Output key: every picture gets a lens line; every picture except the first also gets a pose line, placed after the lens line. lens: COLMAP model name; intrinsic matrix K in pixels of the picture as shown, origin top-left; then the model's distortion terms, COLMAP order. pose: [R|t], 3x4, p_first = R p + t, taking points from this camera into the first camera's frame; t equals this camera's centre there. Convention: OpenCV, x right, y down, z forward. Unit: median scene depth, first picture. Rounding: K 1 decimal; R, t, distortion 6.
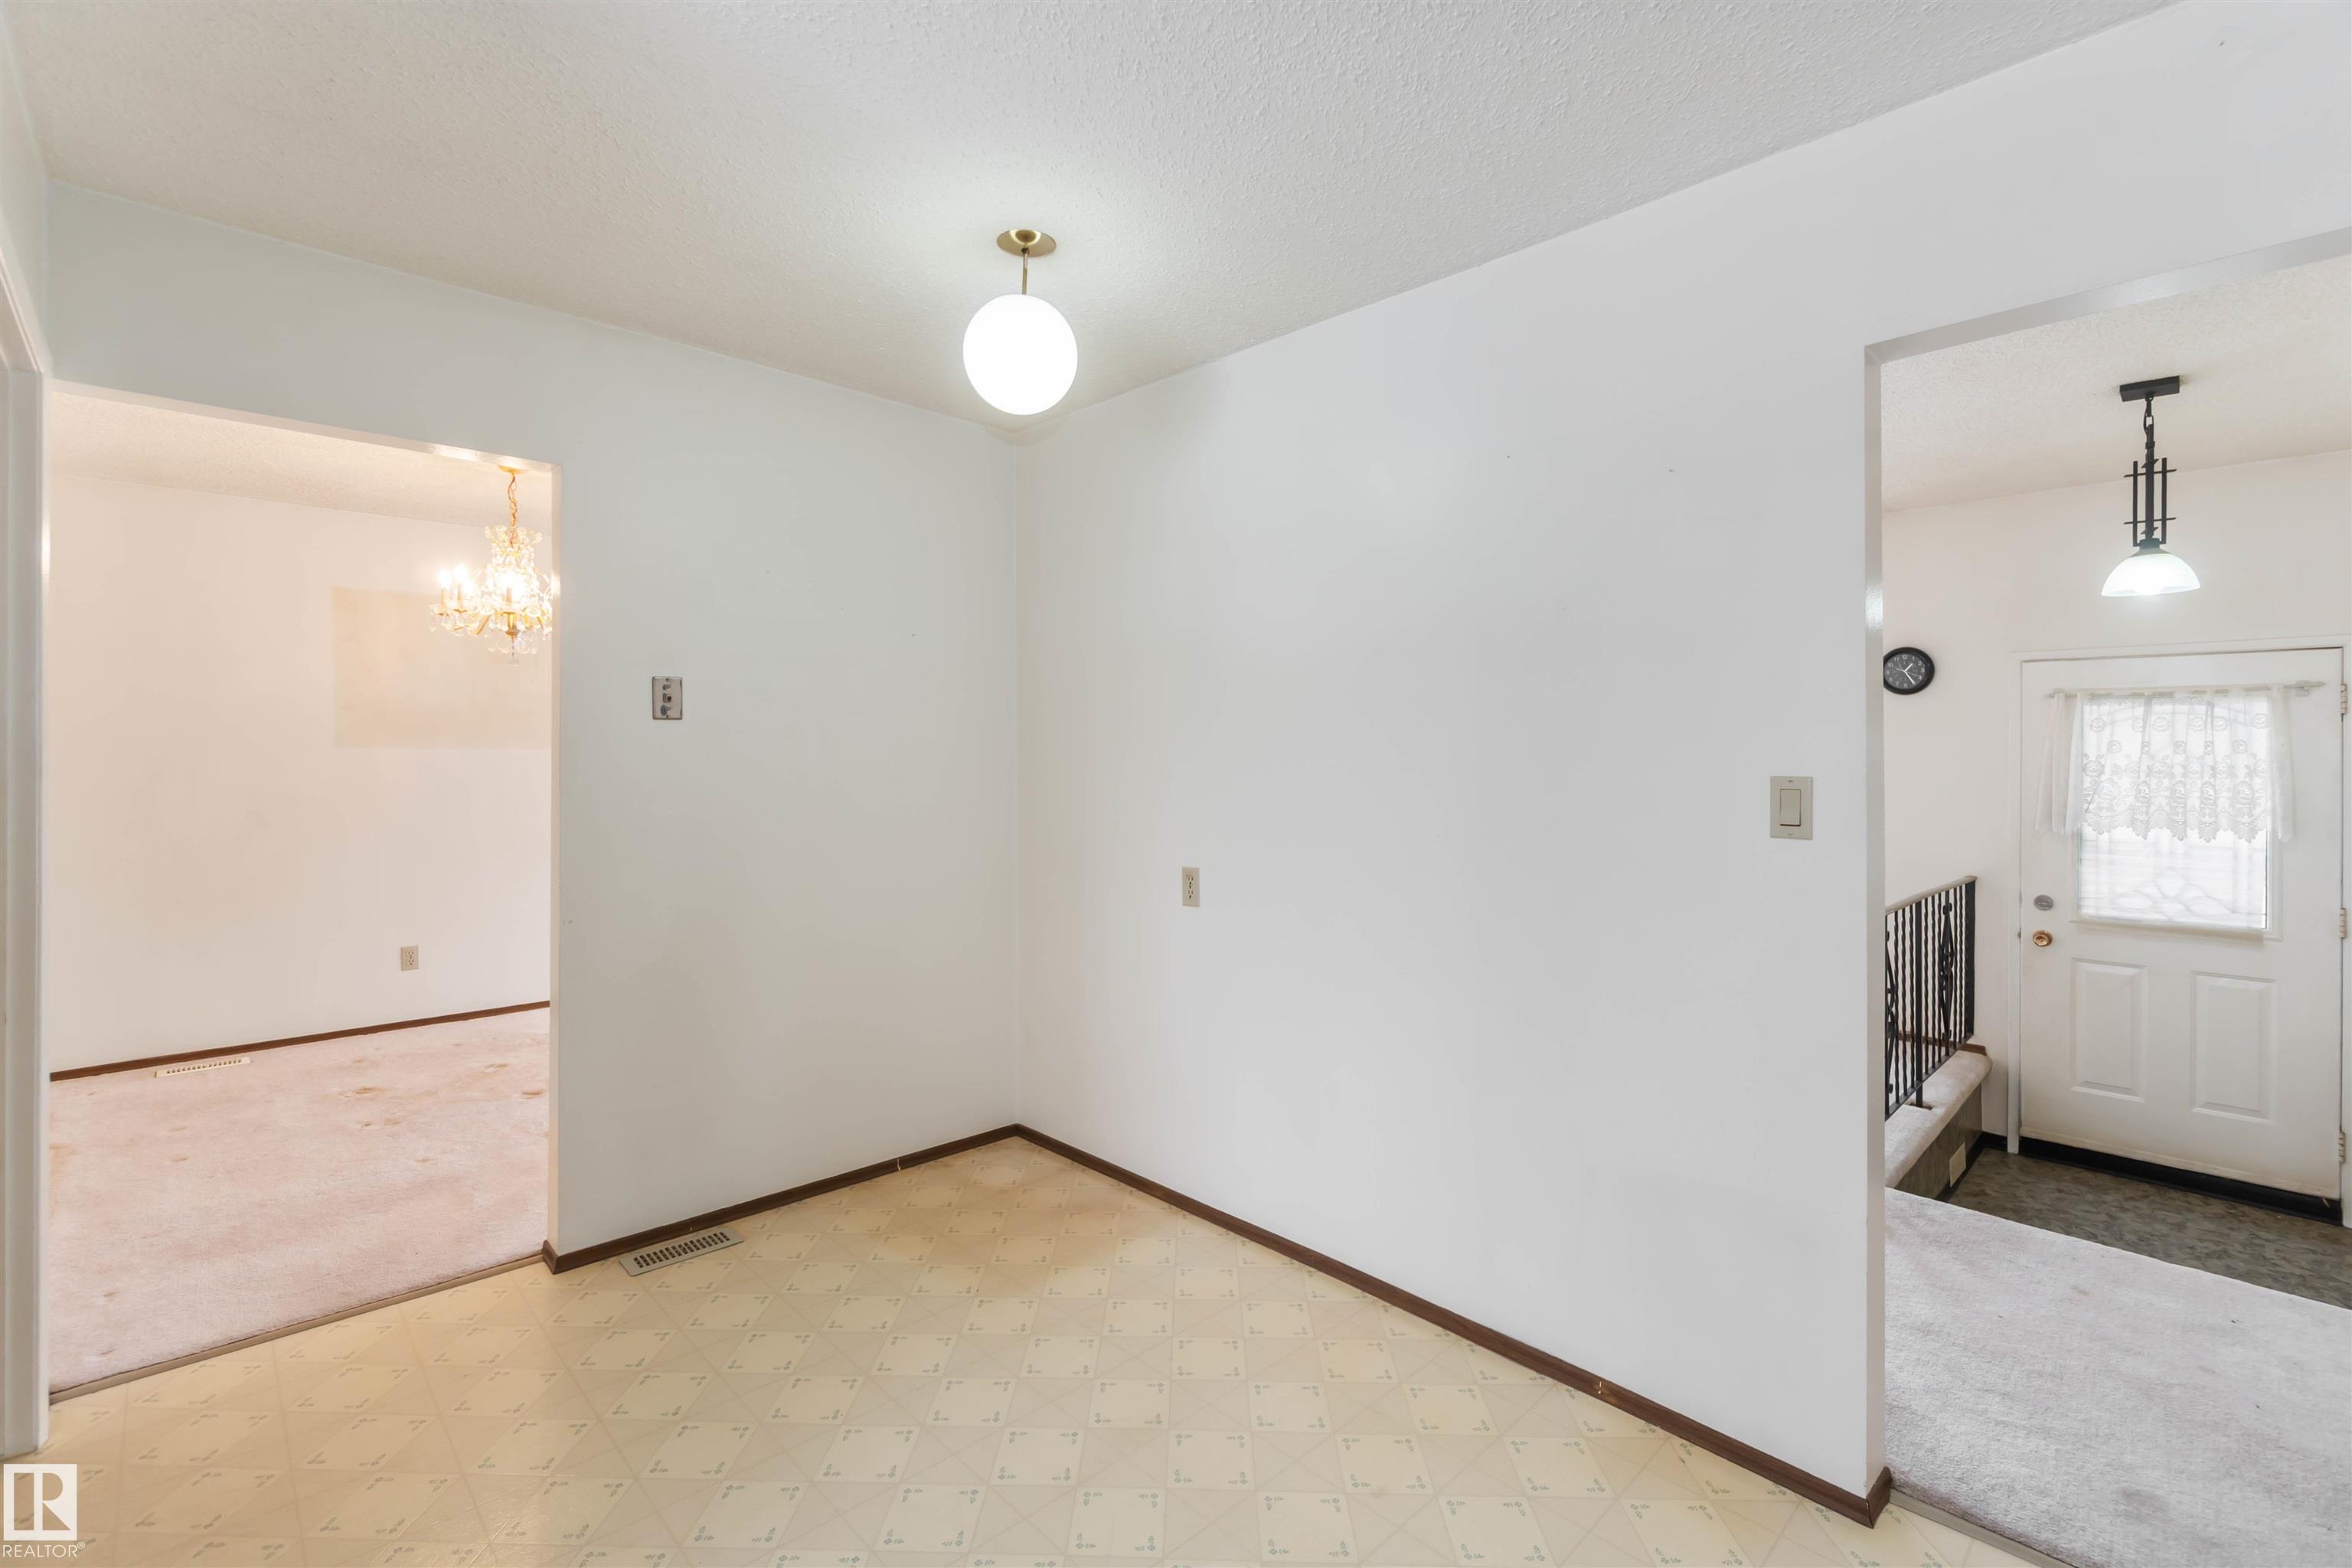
lens RADIAL K [[1044.7, 0, 1160.6], [0, 1044.7, 755.6], [0, 0, 1]] dist [-0.000163, 0.000061]
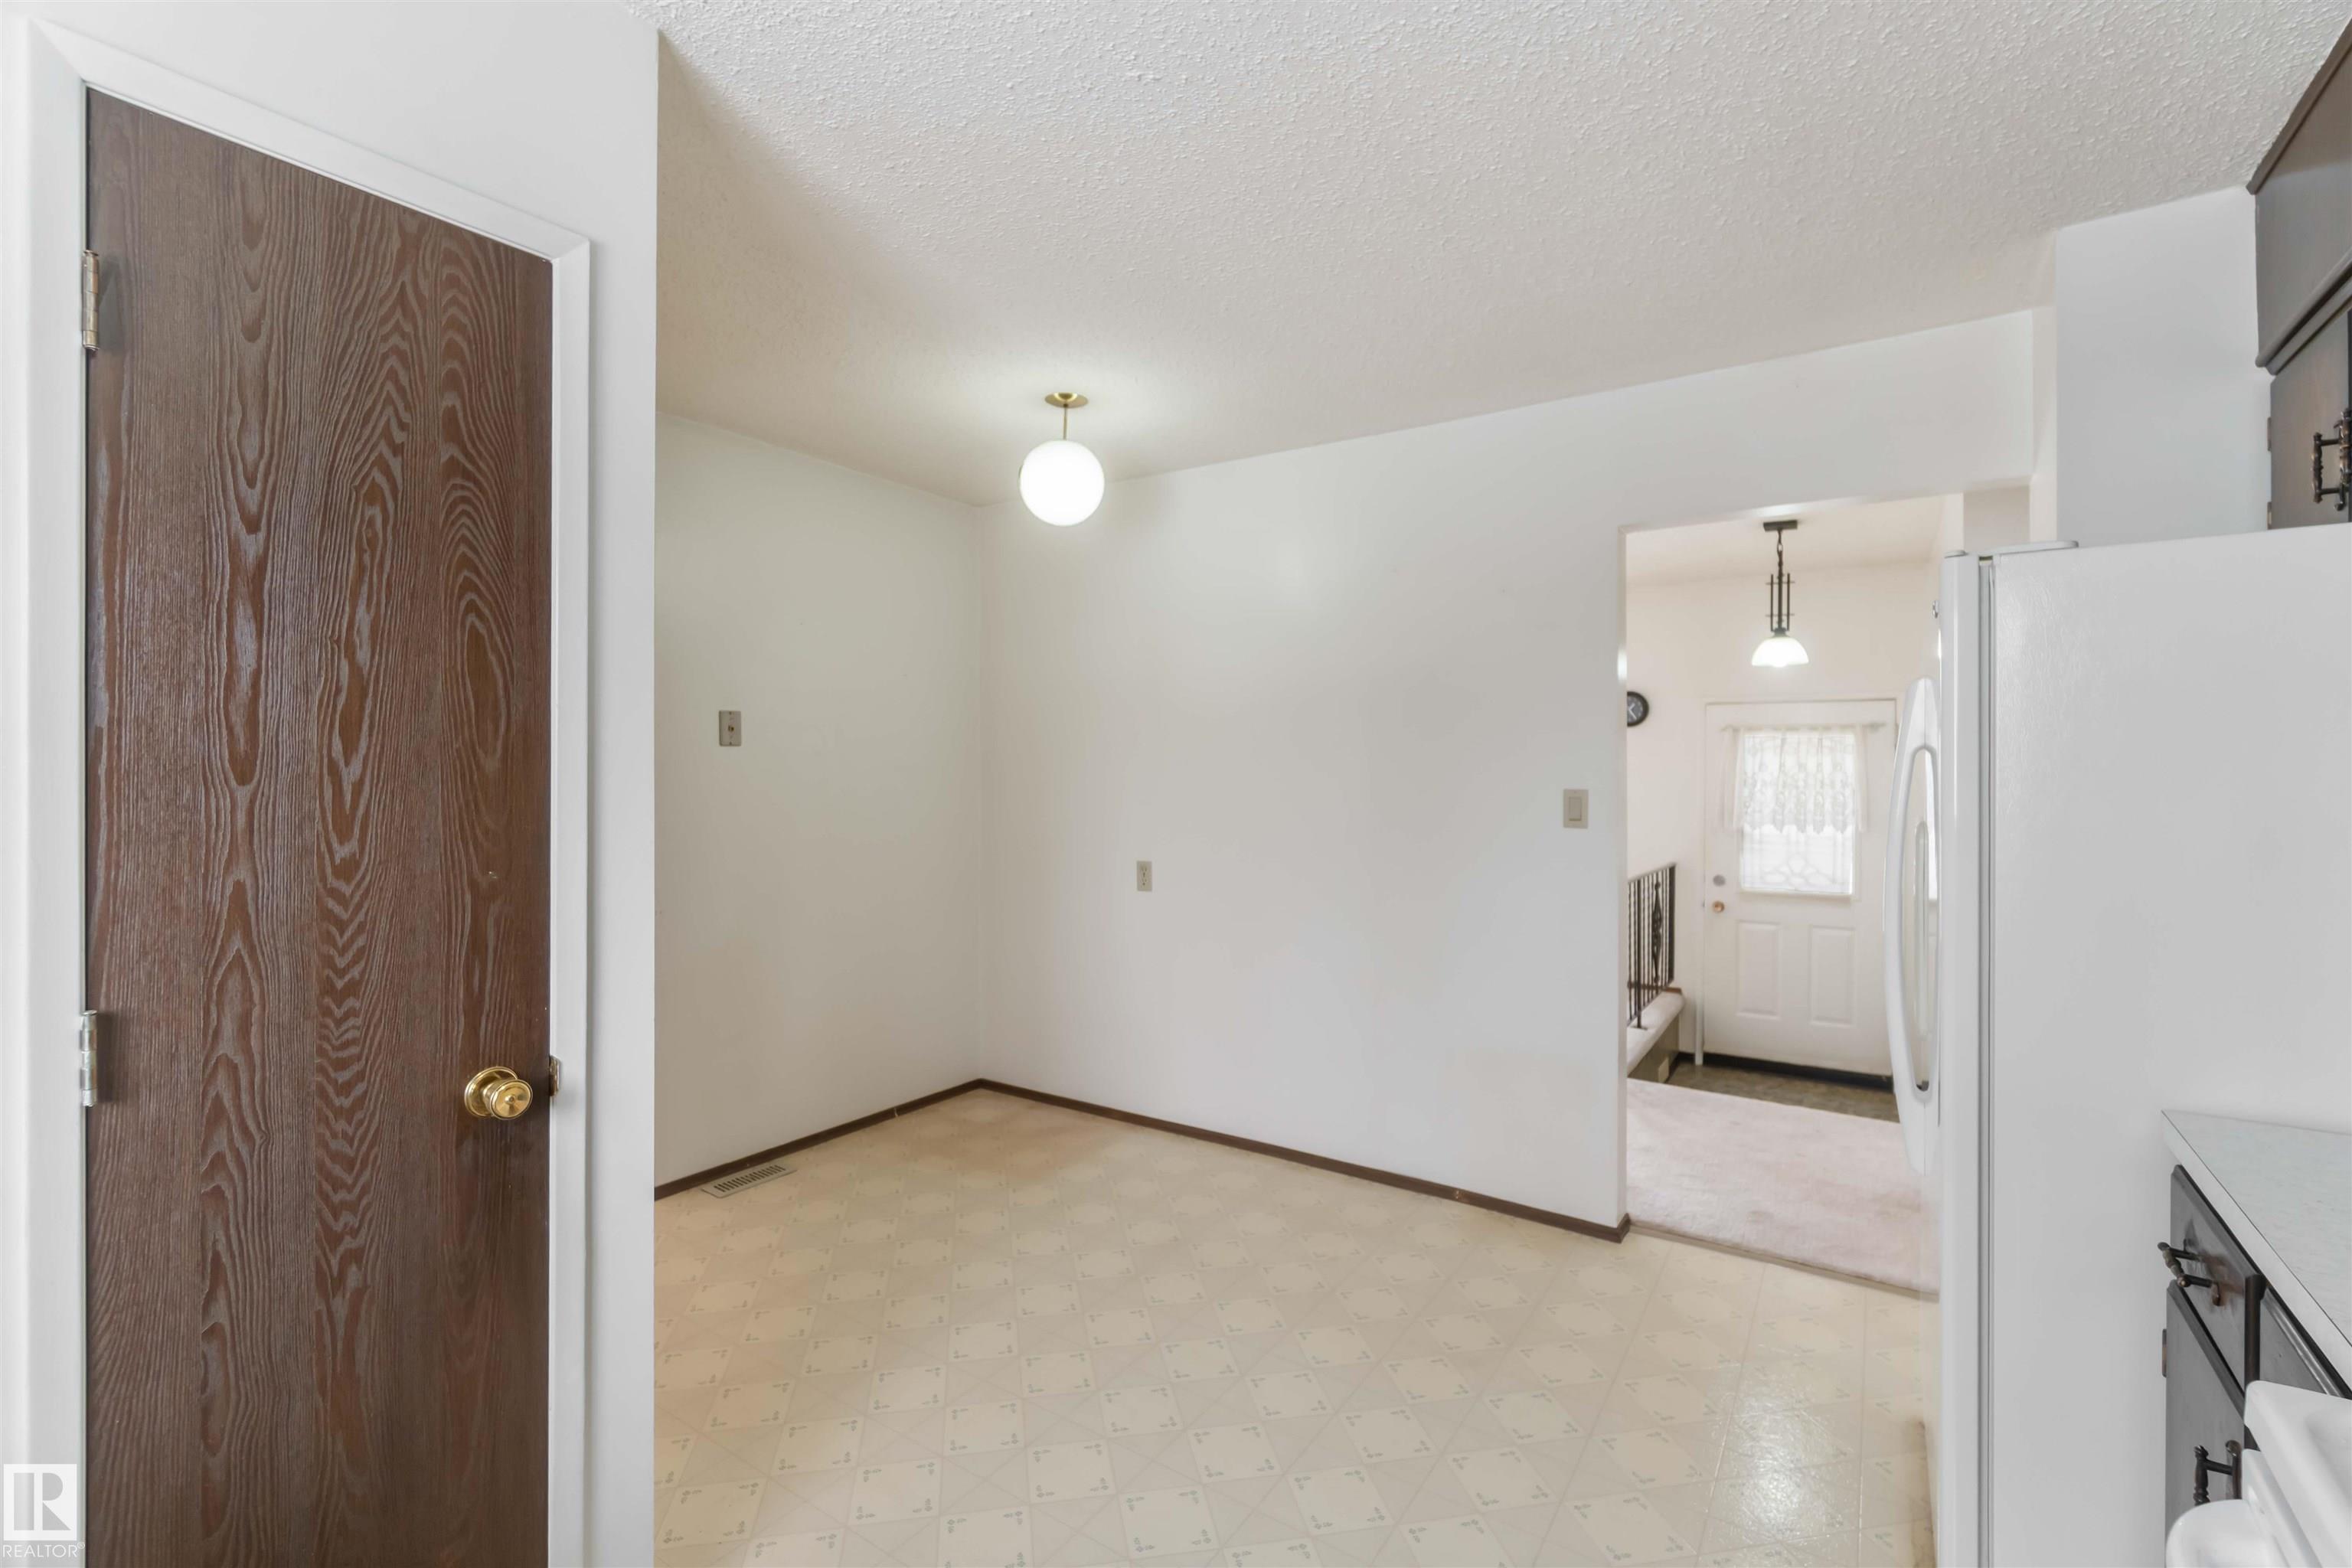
lens RADIAL K [[1045.2, 0, 1165.2], [0, 1045.2, 777.6], [0, 0, 1]] dist [-0.002348, 0.000008]
pose [[0.978261, -0.001541, 0.207370, -0.168647], [0.000065, 0.999975, 0.007122, -0.004442], [-0.207376, -0.006954, 0.978237, -0.213529]]
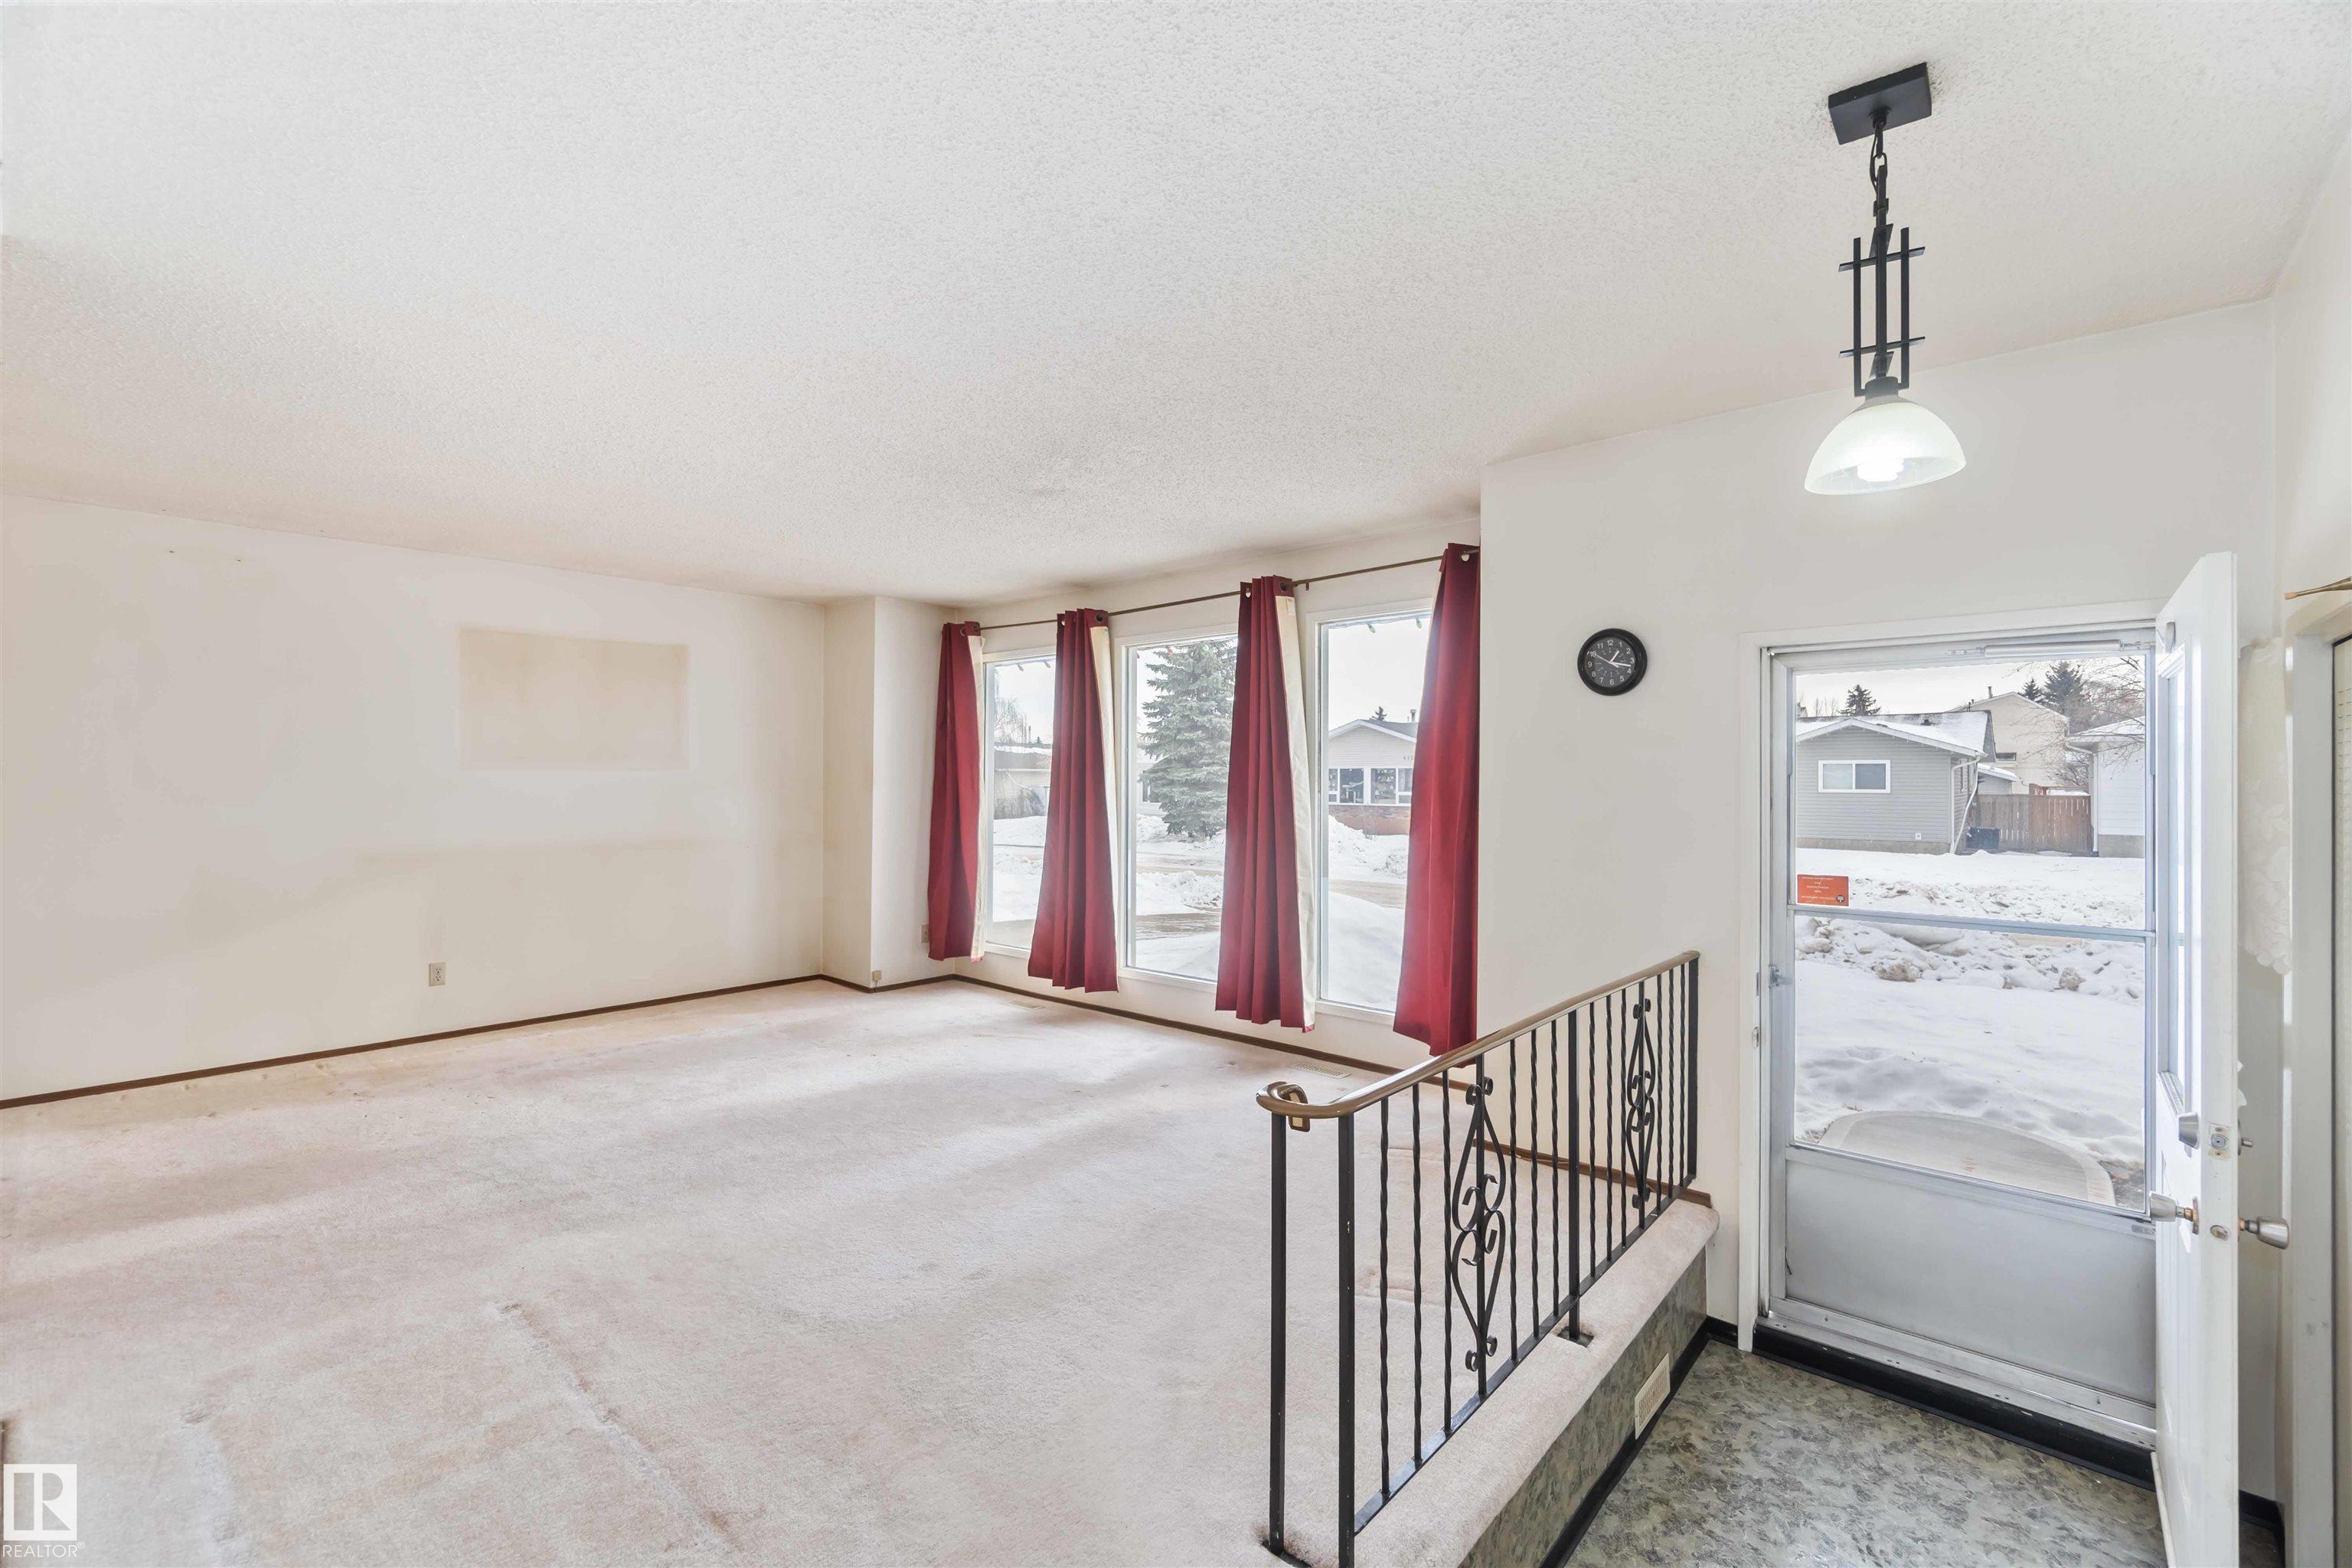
lens RADIAL K [[1008.7, 0, 1164.1], [0, 1008.7, 773.6], [0, 0, 1]] dist [-0.001825, -0.000066]
pose [[0.996812, 0.001504, 0.079776, 0.430621], [-0.000970, 0.999977, -0.006721, 0.000418], [-0.079785, 0.006622, 0.996790, 0.411010]]
